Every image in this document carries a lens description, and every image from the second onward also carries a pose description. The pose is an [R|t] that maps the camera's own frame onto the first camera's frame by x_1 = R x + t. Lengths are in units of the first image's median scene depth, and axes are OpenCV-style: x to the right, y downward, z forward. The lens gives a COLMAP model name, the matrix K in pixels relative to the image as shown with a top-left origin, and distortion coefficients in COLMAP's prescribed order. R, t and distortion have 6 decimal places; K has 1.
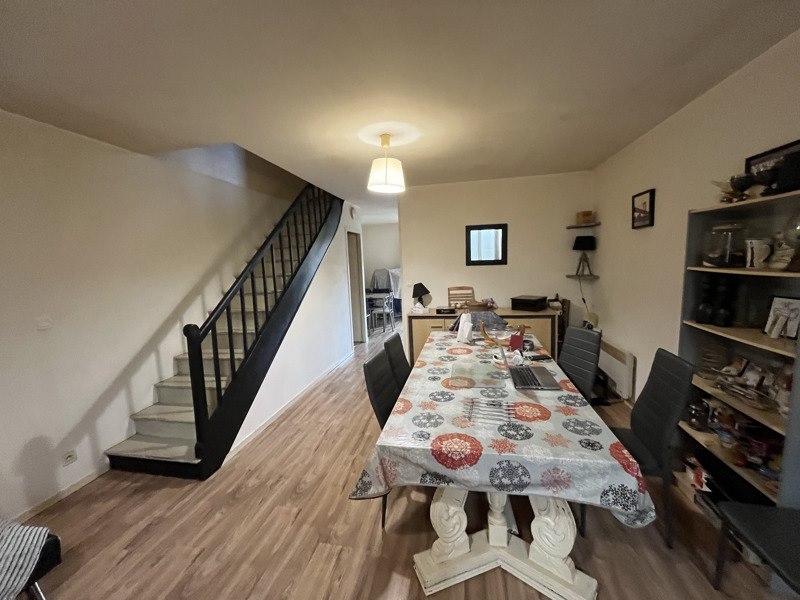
lens RADIAL K [[322.0, 0, 396.7], [0, 322.0, 302.2], [0, 0, 1]] dist [-0.000898, -0.000087]
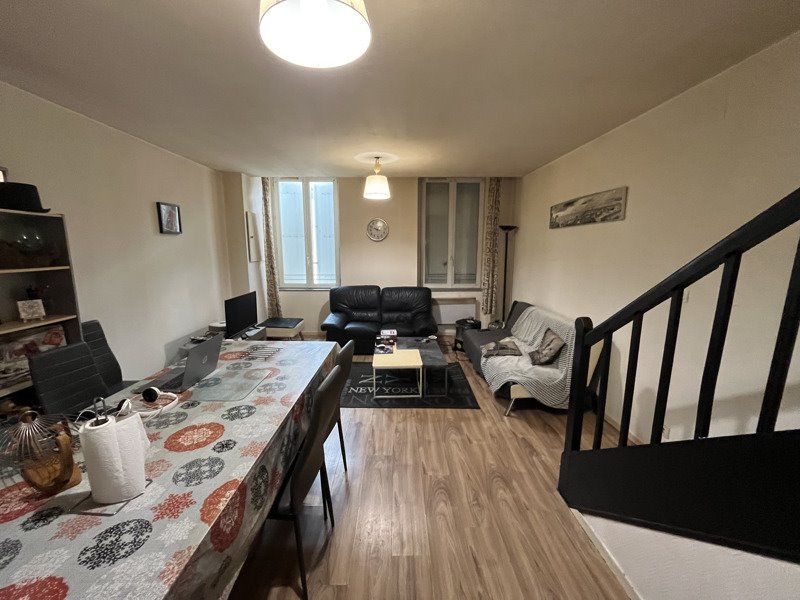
lens RADIAL K [[322.0, 0, 396.7], [0, 322.0, 302.2], [0, 0, 1]] dist [-0.000898, -0.000087]
pose [[-0.978611, 0.070080, -0.193417, -0.035938], [0.010413, 0.955858, 0.293645, -0.243382], [0.205457, 0.285350, -0.936142, 1.918061]]
